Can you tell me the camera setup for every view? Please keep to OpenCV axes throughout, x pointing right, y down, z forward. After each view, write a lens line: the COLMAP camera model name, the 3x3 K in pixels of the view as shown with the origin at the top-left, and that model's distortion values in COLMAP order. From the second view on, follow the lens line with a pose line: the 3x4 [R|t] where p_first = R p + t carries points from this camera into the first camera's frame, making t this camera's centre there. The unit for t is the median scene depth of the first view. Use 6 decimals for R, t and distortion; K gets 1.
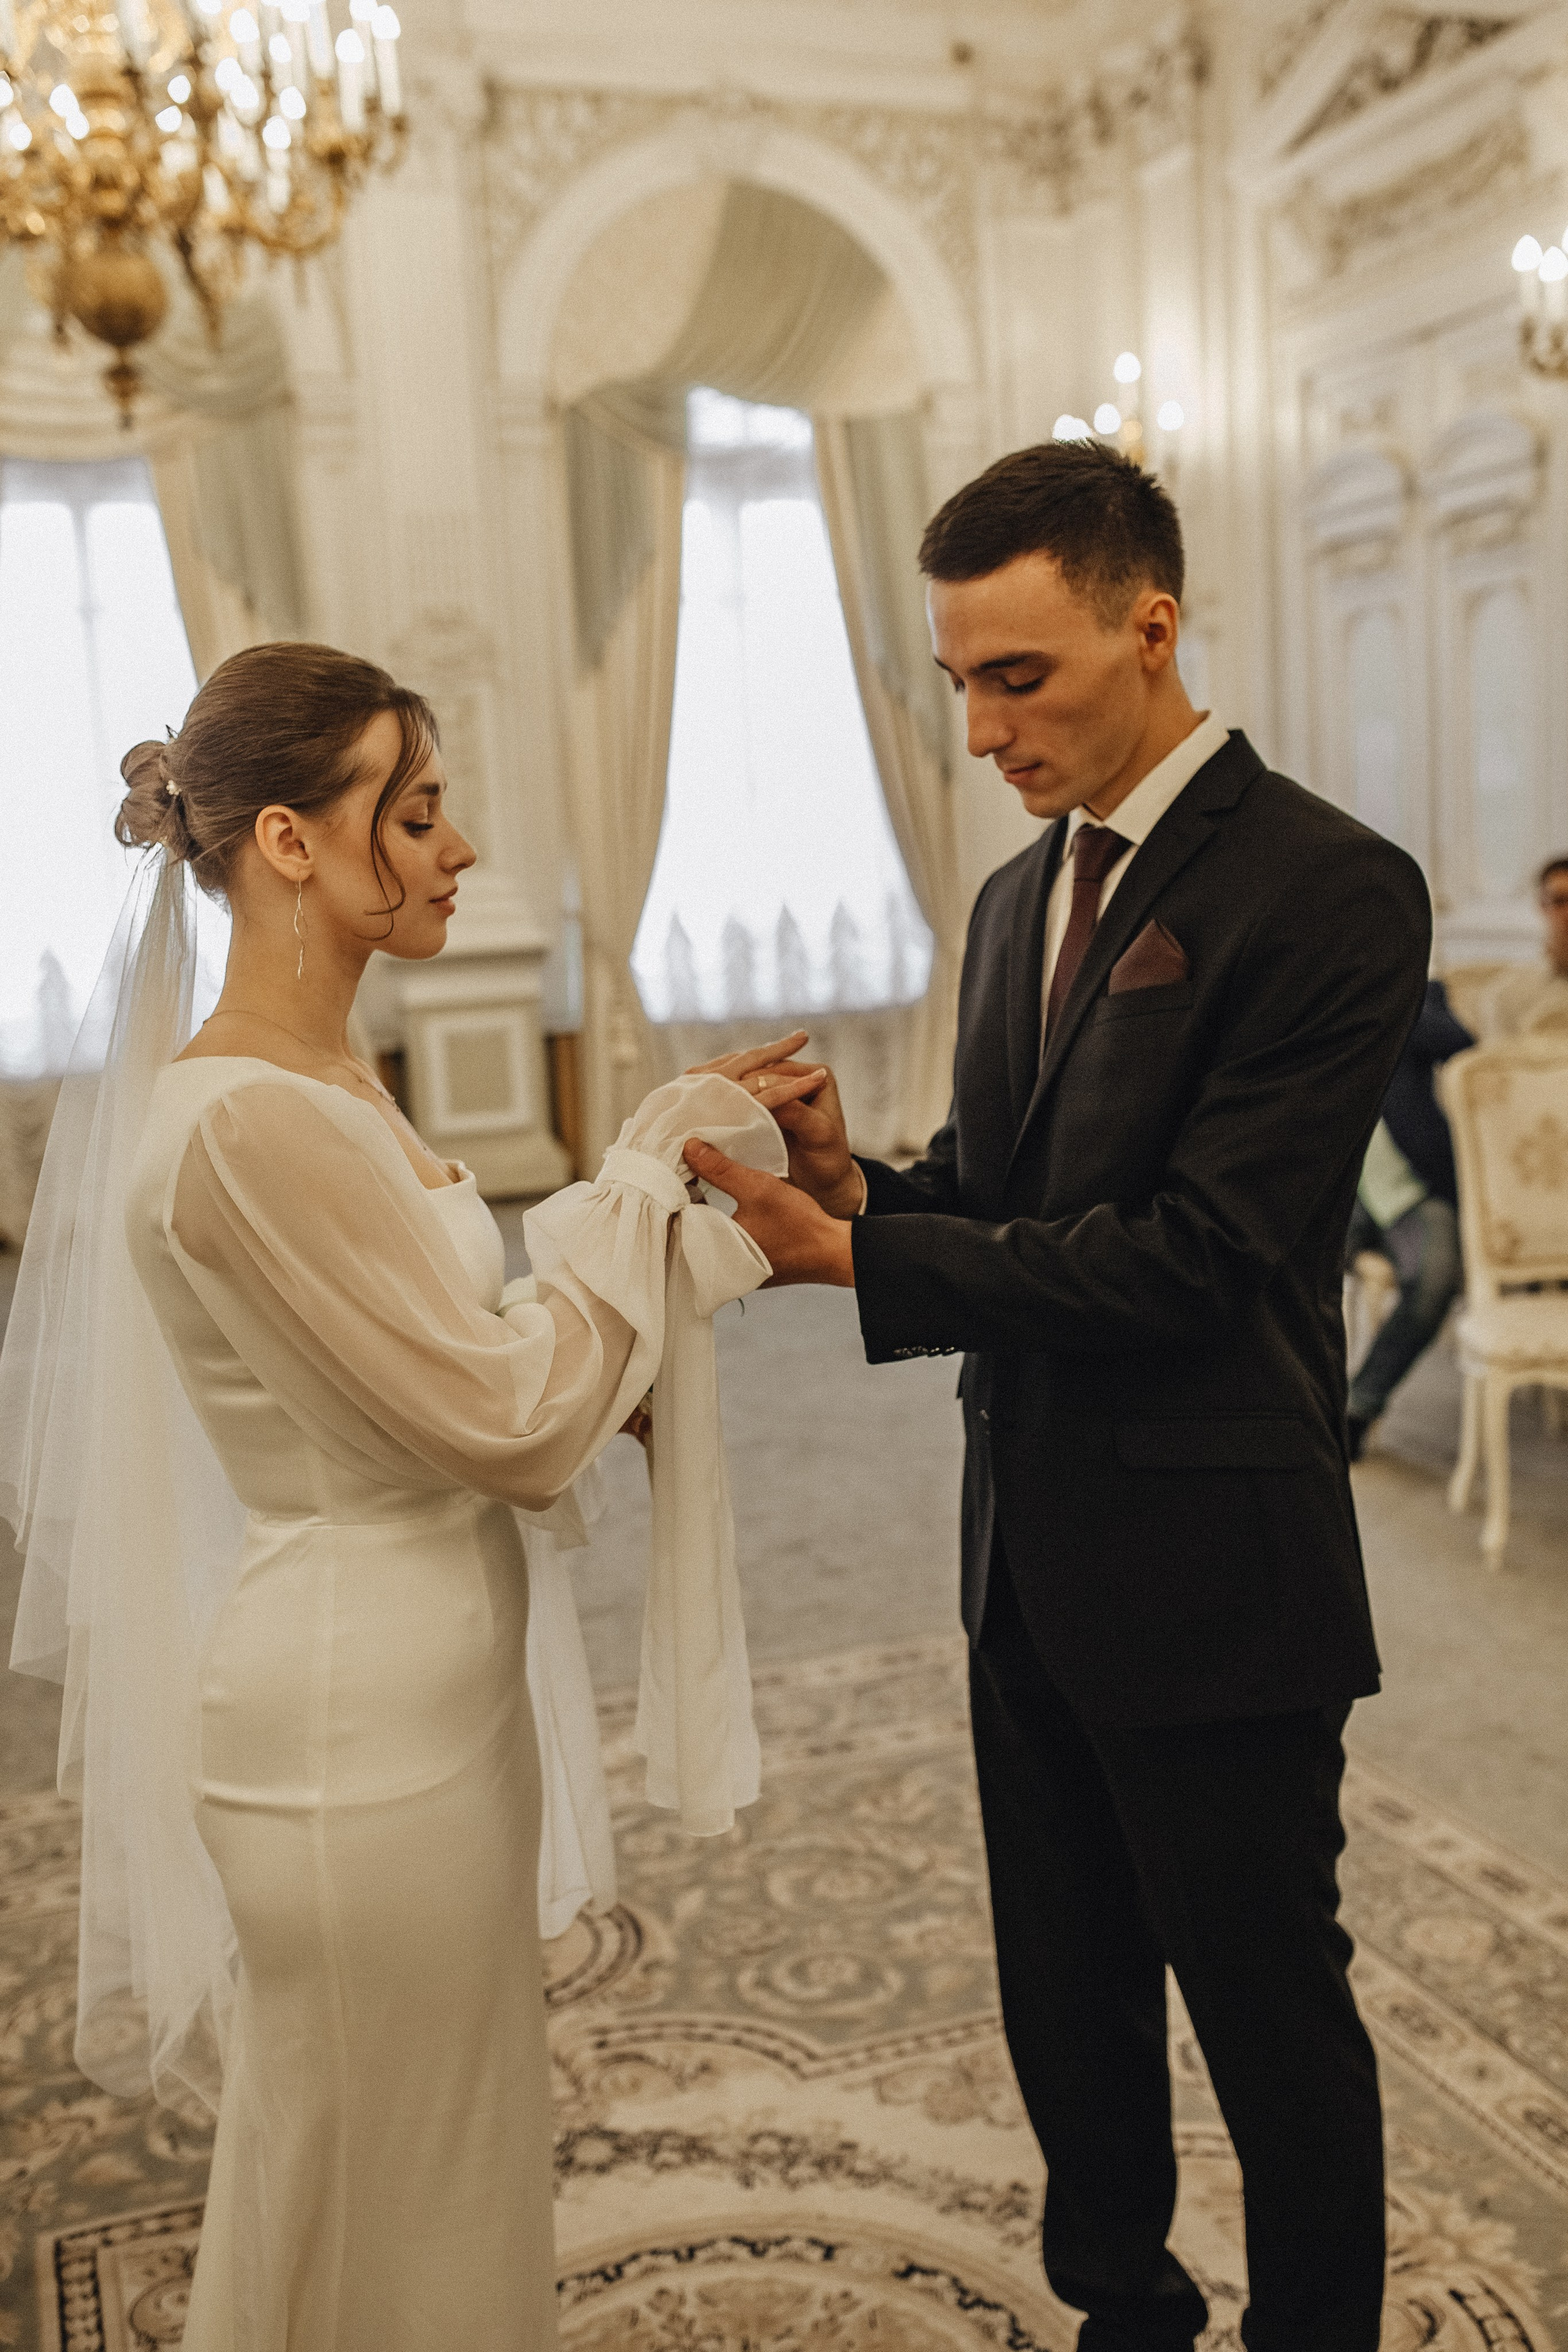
lens RADIAL K [[2259.6, 0, 782.8], [0, 2259.6, 1179.3], [0, 0, 1]] dist [-0.057264, 0.070861]
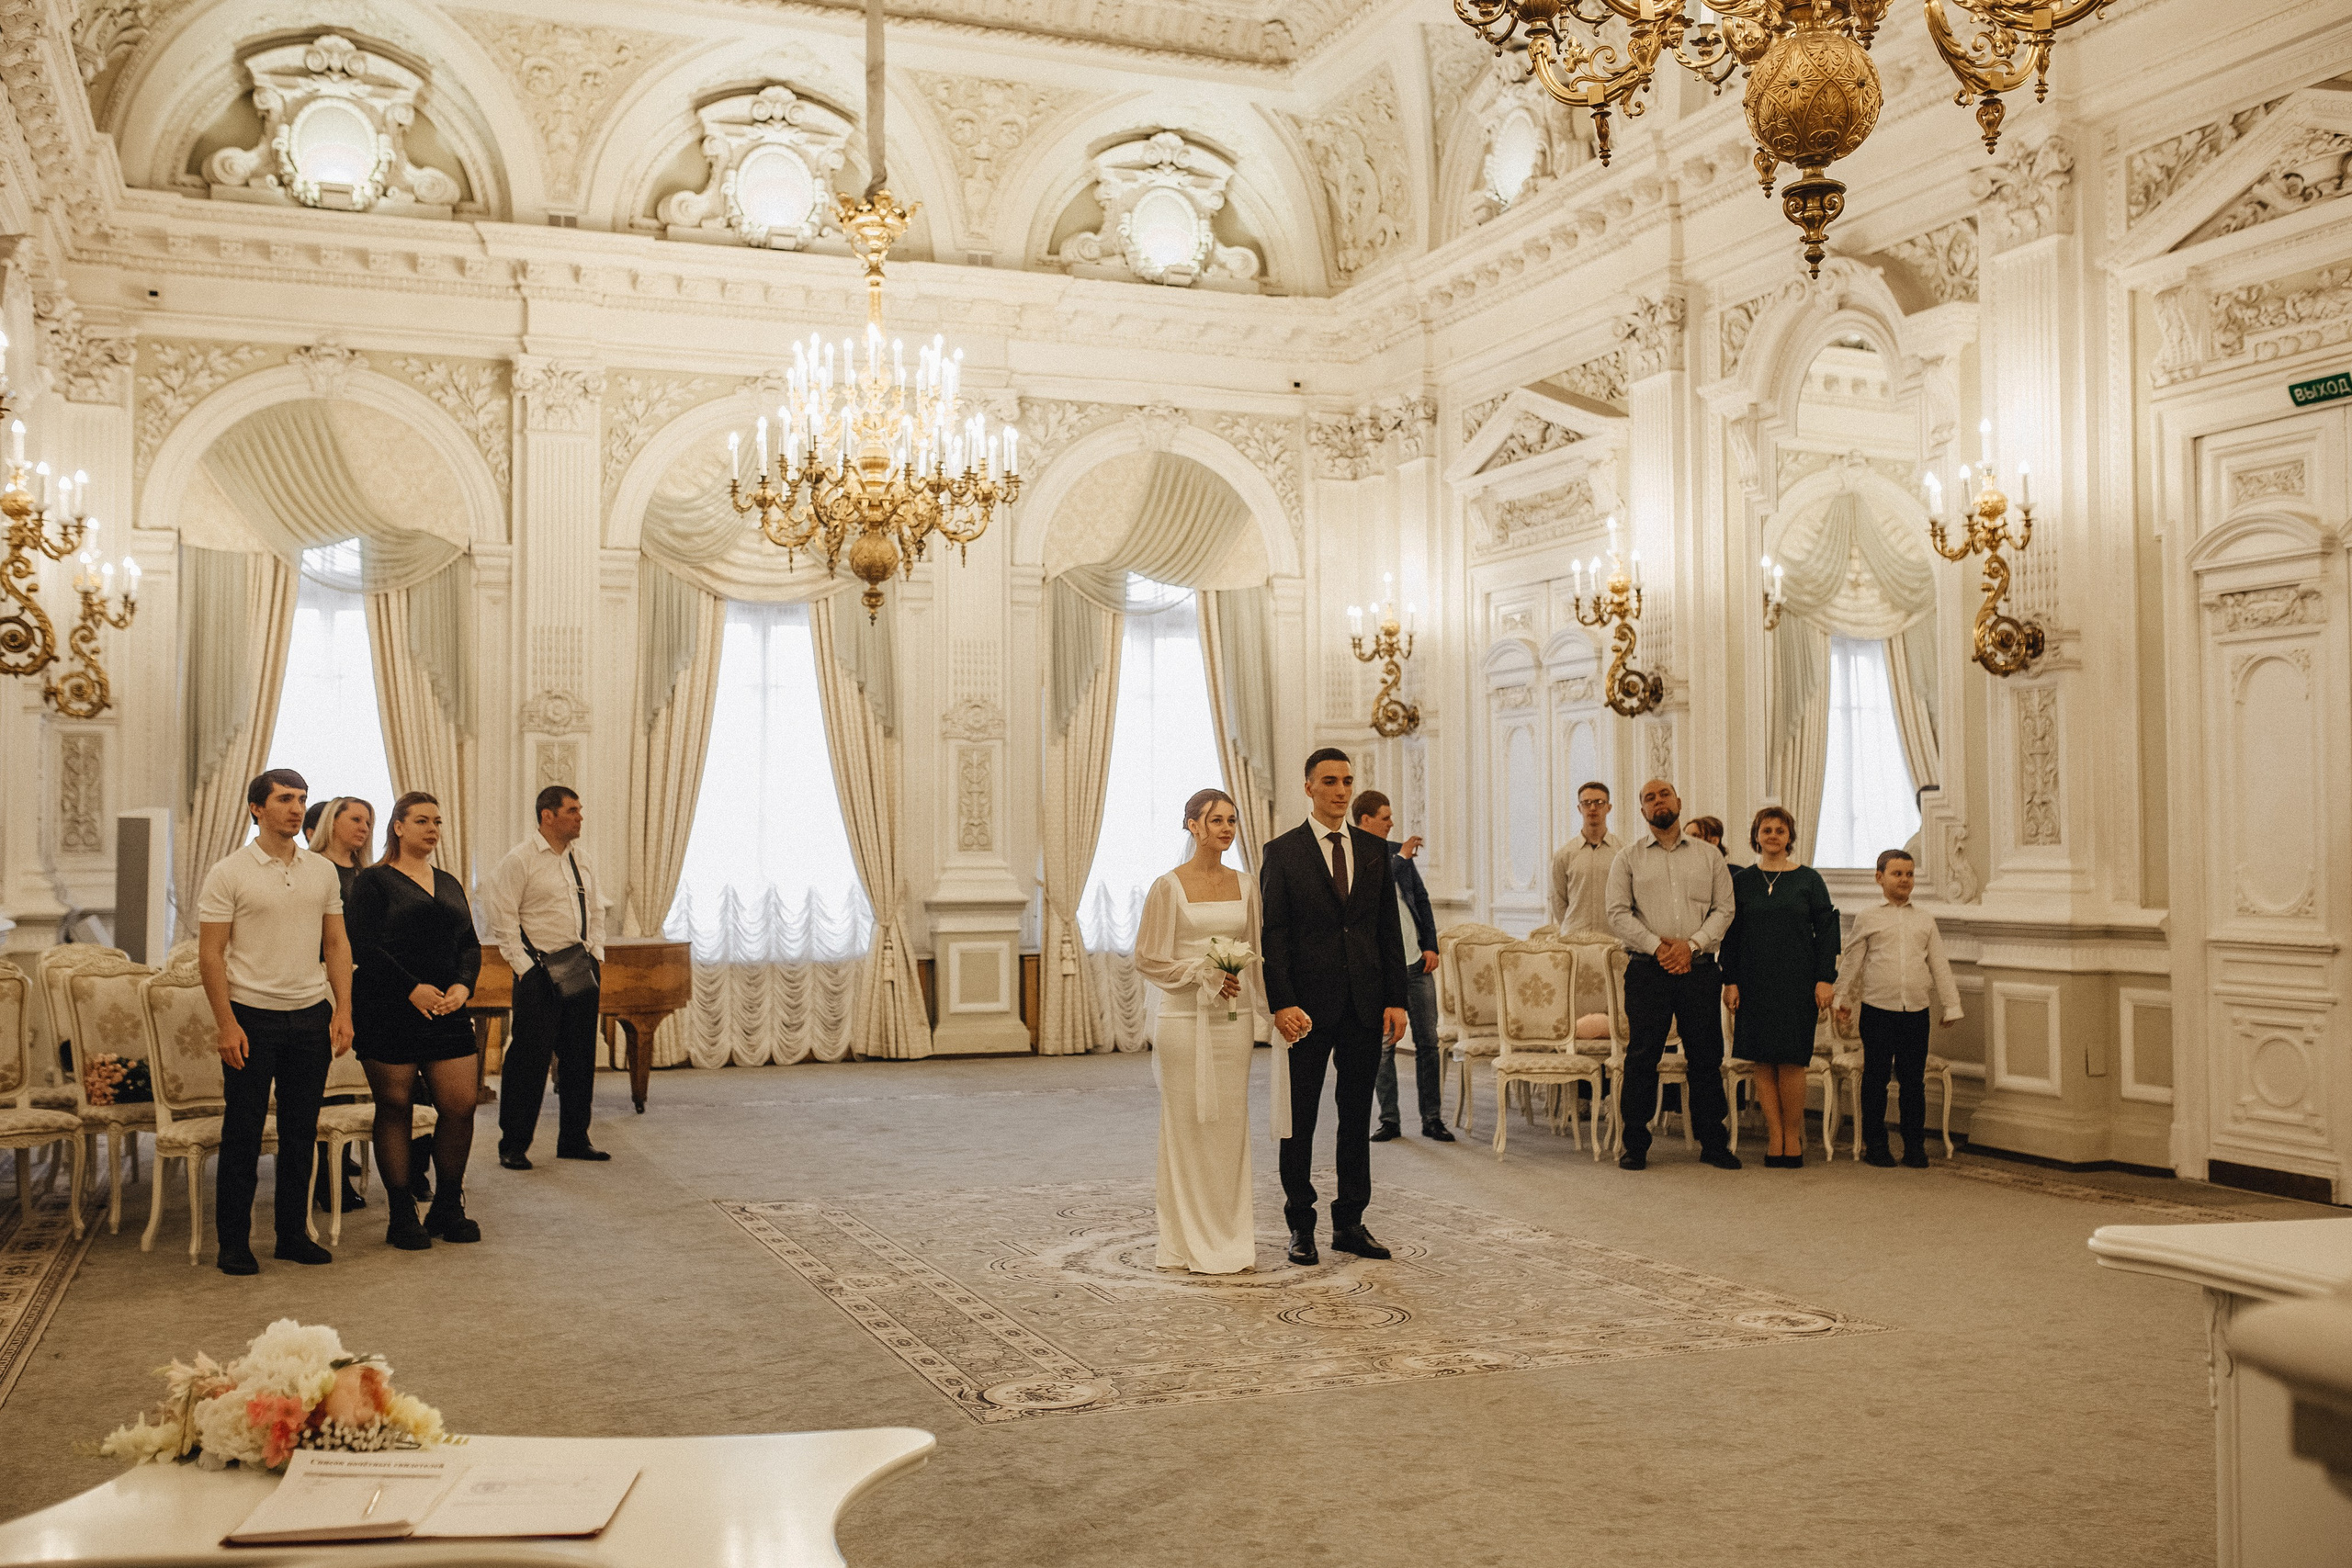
lens RADIAL K [[2241.8, 0, 1172.5], [0, 2241.8, 776.2], [0, 0, 1]] dist [-0.064496, 0.088406]
pose [[0.998428, 0.047490, 0.029772, -0.116485], [-0.041234, 0.982107, -0.183753, 0.232298], [-0.037966, 0.182237, 0.982521, -1.404776]]
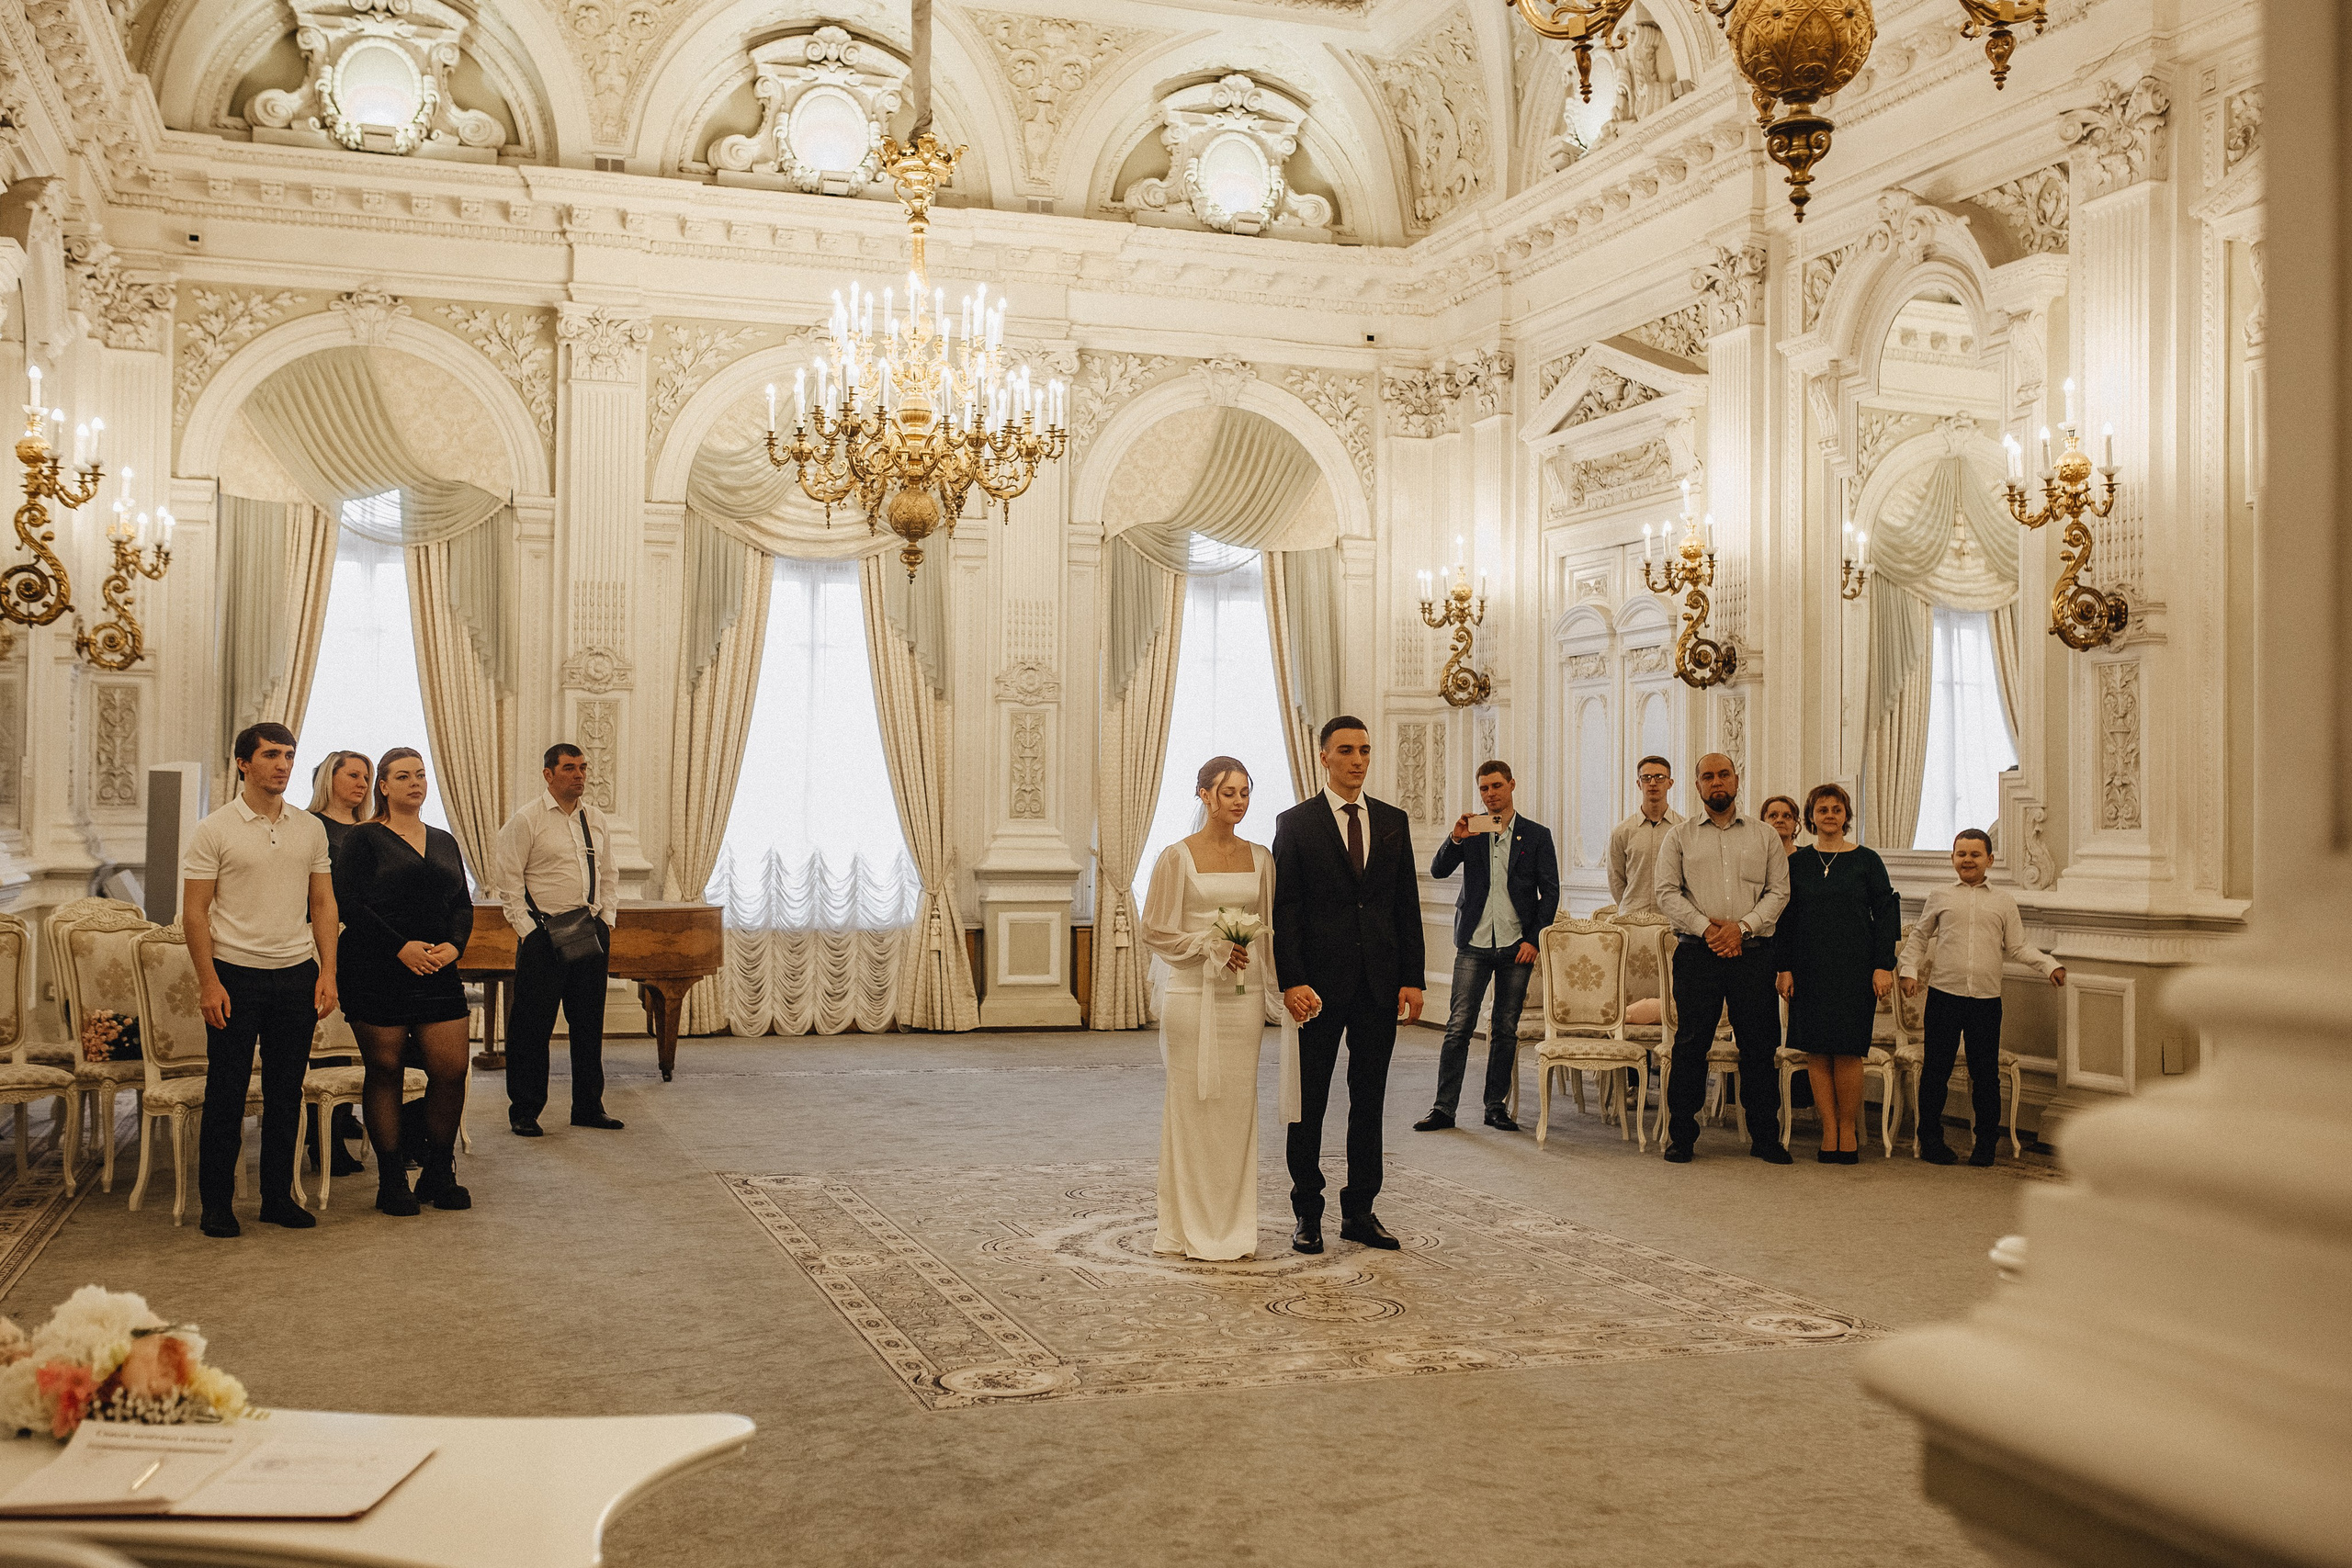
lens RADIAL K [[2313.4, 0, 1172.0], [0, 2313.4, 775.6], [0, 0, 1]] dist [-0.065863, 0.094452]
pose [[0.997937, 0.061740, -0.017579, -0.033214], [-0.063818, 0.983751, -0.167814, 0.226073], [0.006932, 0.168589, 0.985662, -1.390963]]
